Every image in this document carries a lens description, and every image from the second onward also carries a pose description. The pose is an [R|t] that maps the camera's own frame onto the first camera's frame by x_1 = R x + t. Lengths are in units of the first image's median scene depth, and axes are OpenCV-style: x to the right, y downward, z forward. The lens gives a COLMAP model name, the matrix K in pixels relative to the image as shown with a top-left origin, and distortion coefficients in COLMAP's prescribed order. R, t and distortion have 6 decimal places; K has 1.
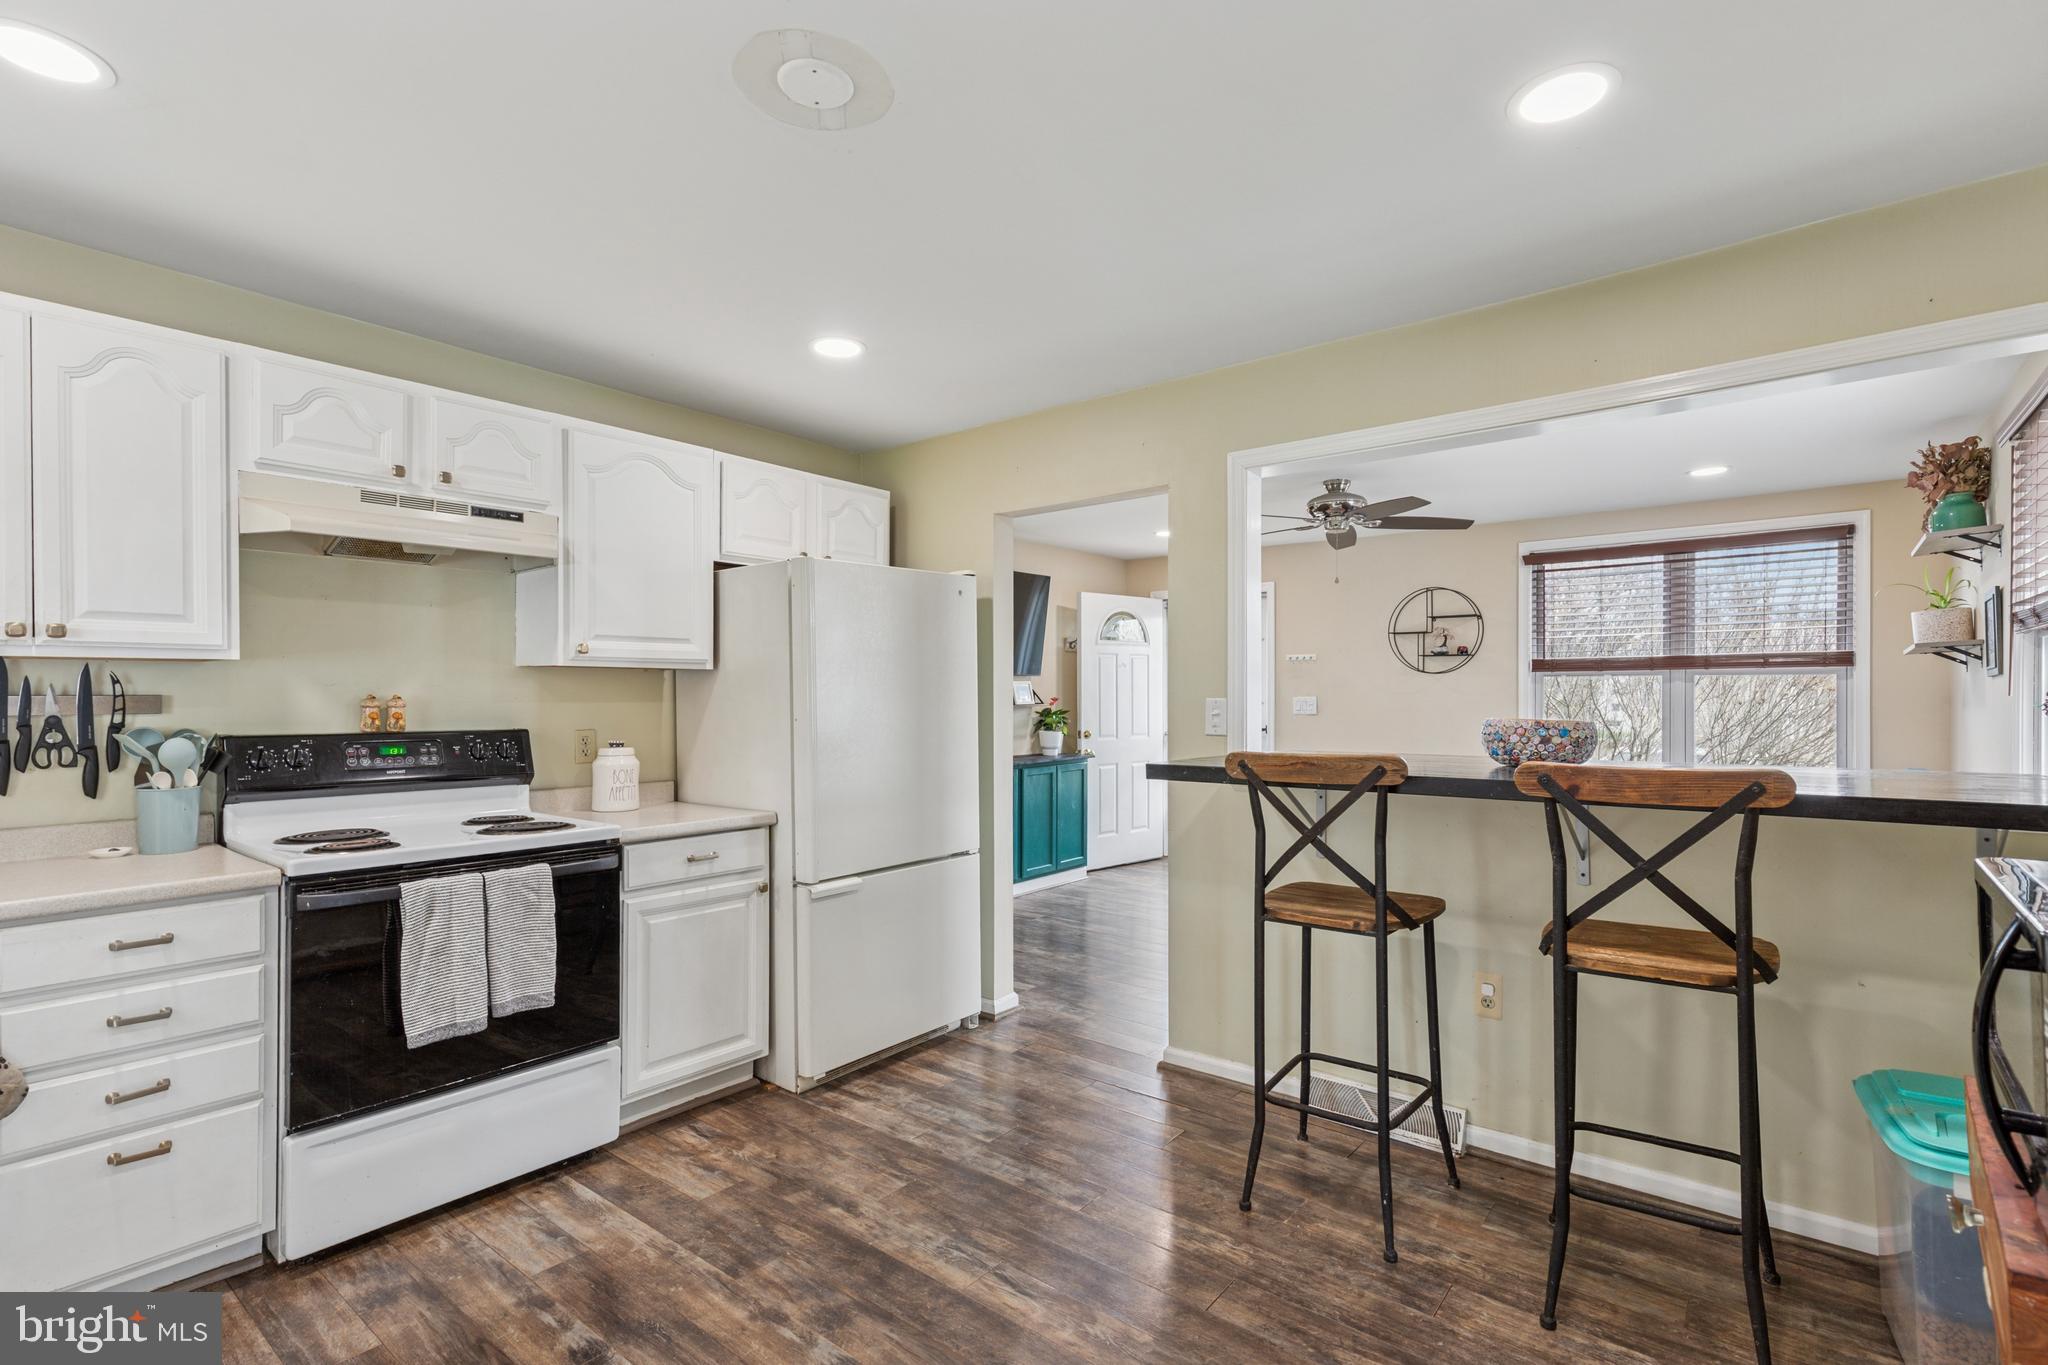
lens RADIAL K [[966.4, 0, 1024.0], [0, 966.4, 682.5], [0, 0, 1]] dist [-0.002919, -0.000203]
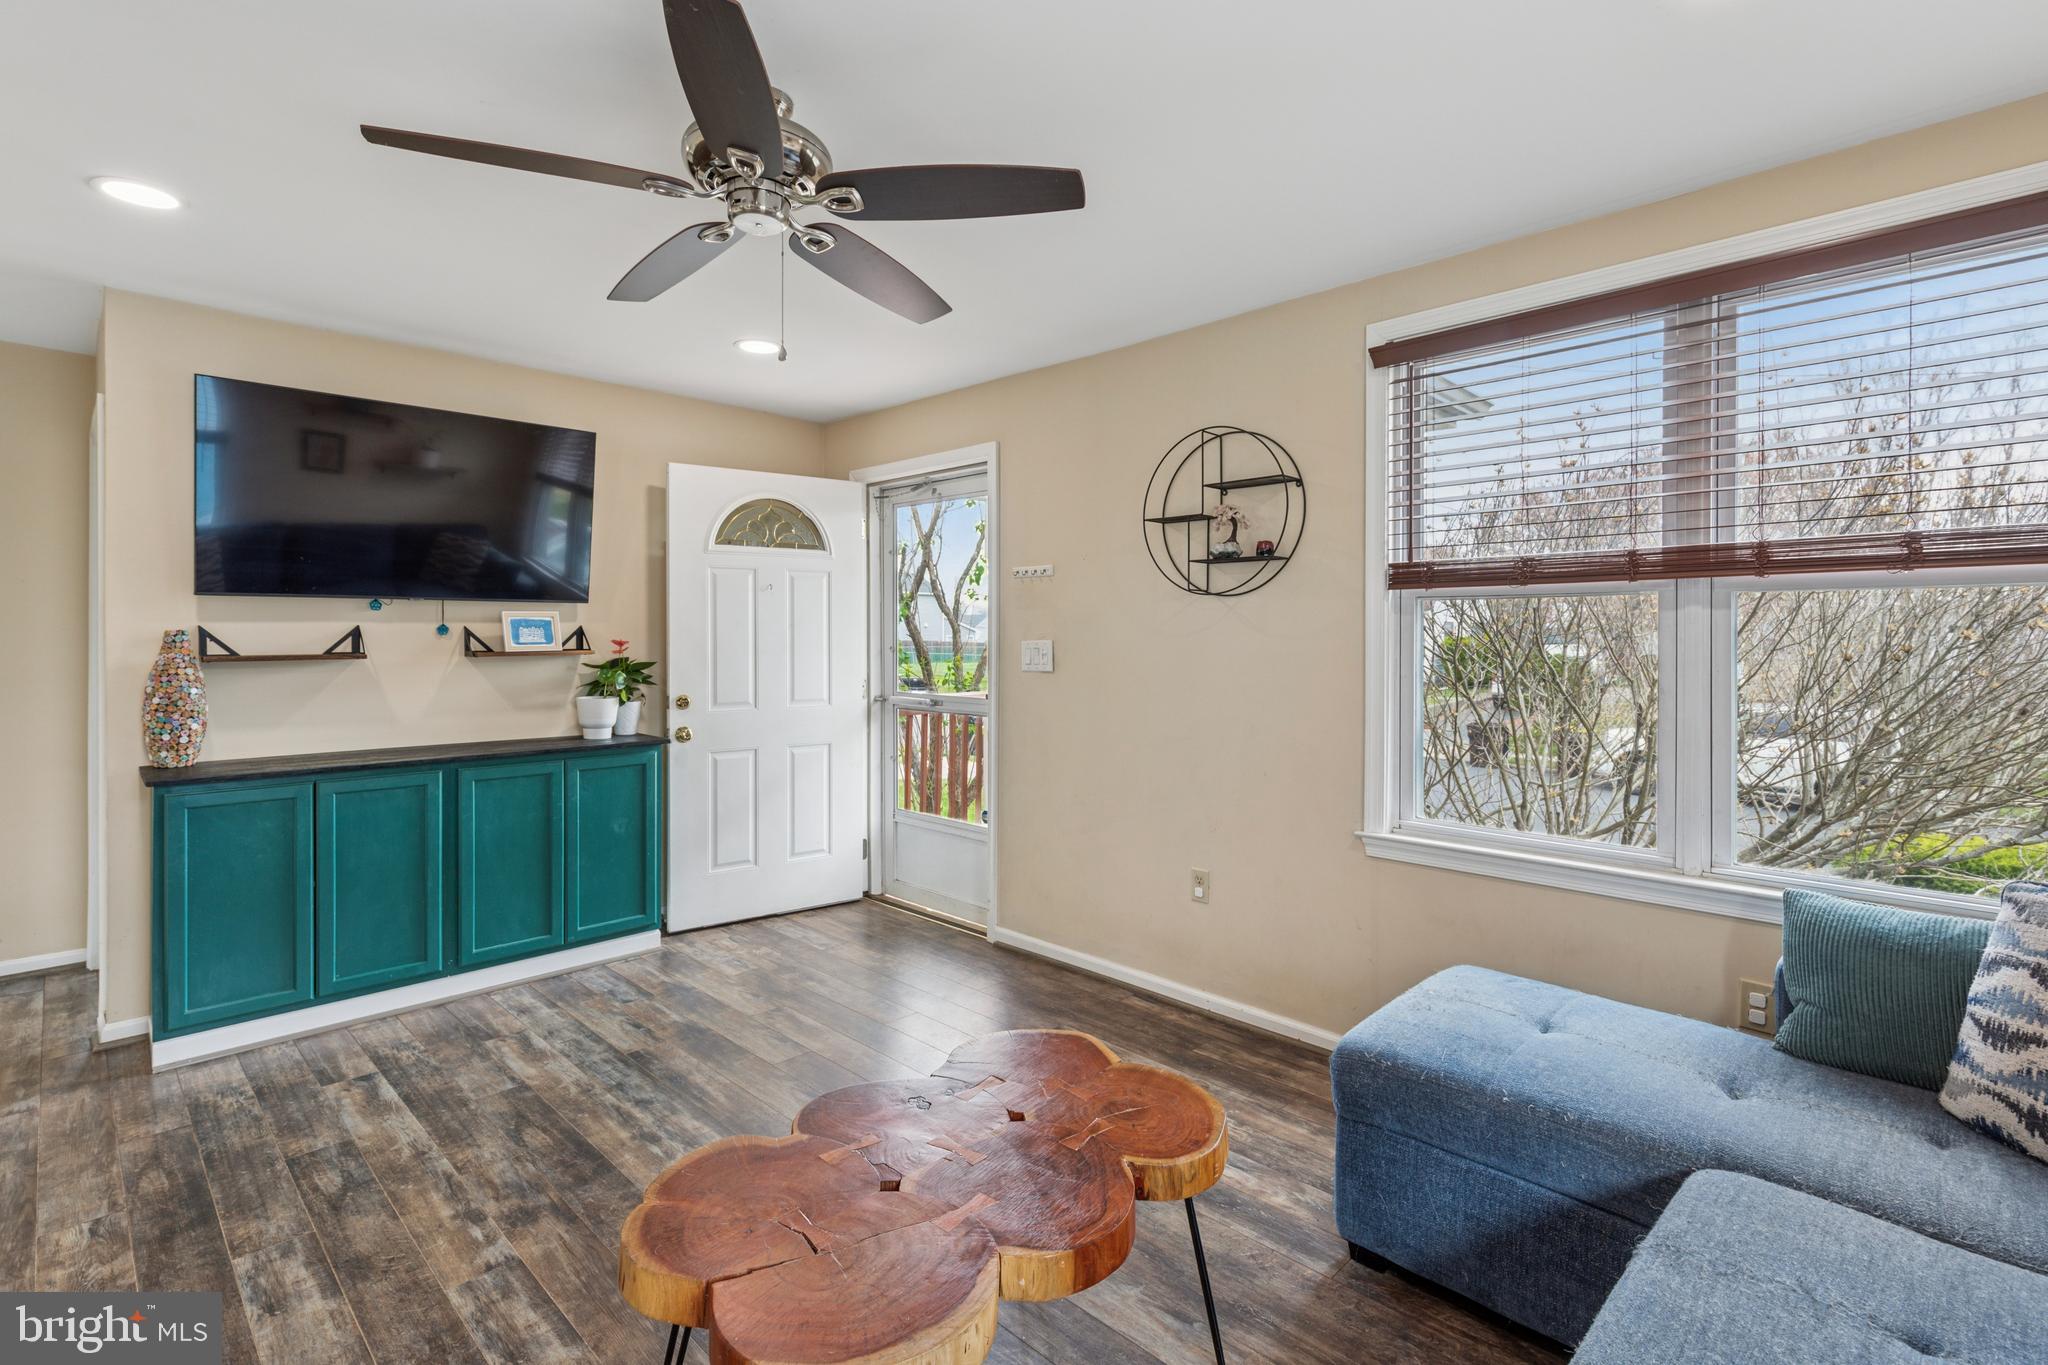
lens RADIAL K [[973.2, 0, 1048.0], [0, 973.2, 638.9], [0, 0, 1]] dist [0.026776, 0.000048]
pose [[0.992342, 0.002300, -0.123500, 0.398801], [-0.000312, 0.999870, 0.016115, 0.005631], [0.123521, -0.015953, 0.992214, 0.472798]]
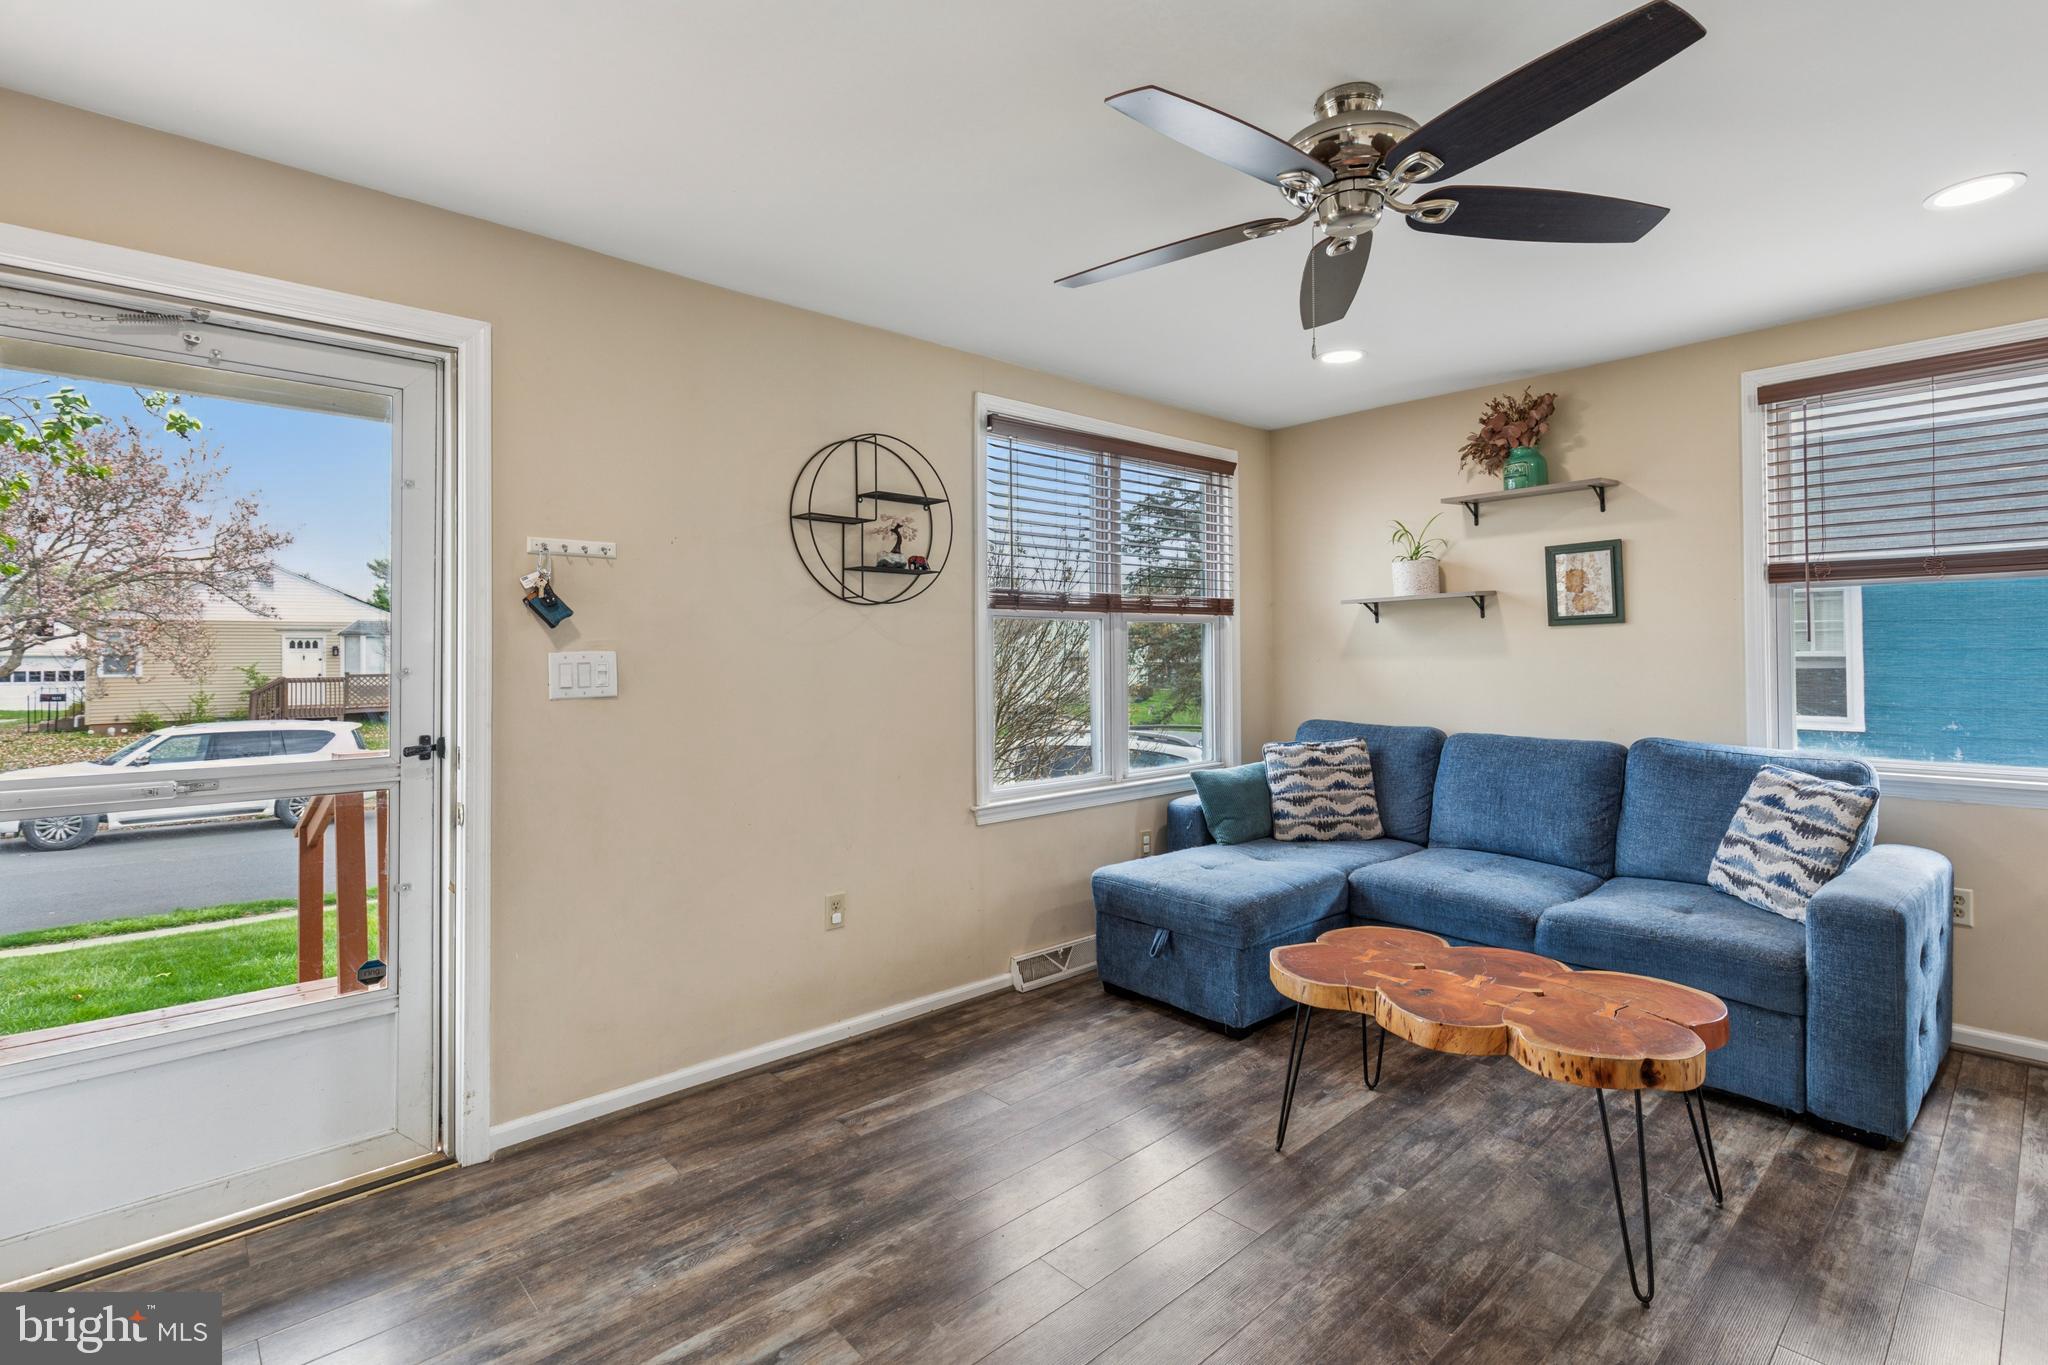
lens RADIAL K [[973.2, 0, 1048.0], [0, 973.2, 638.9], [0, 0, 1]] dist [0.026776, 0.000048]
pose [[0.169311, 0.011623, 0.985494, -0.067847], [-0.010406, 0.999896, -0.010005, 0.013363], [-0.985508, -0.008562, 0.169414, 0.824059]]
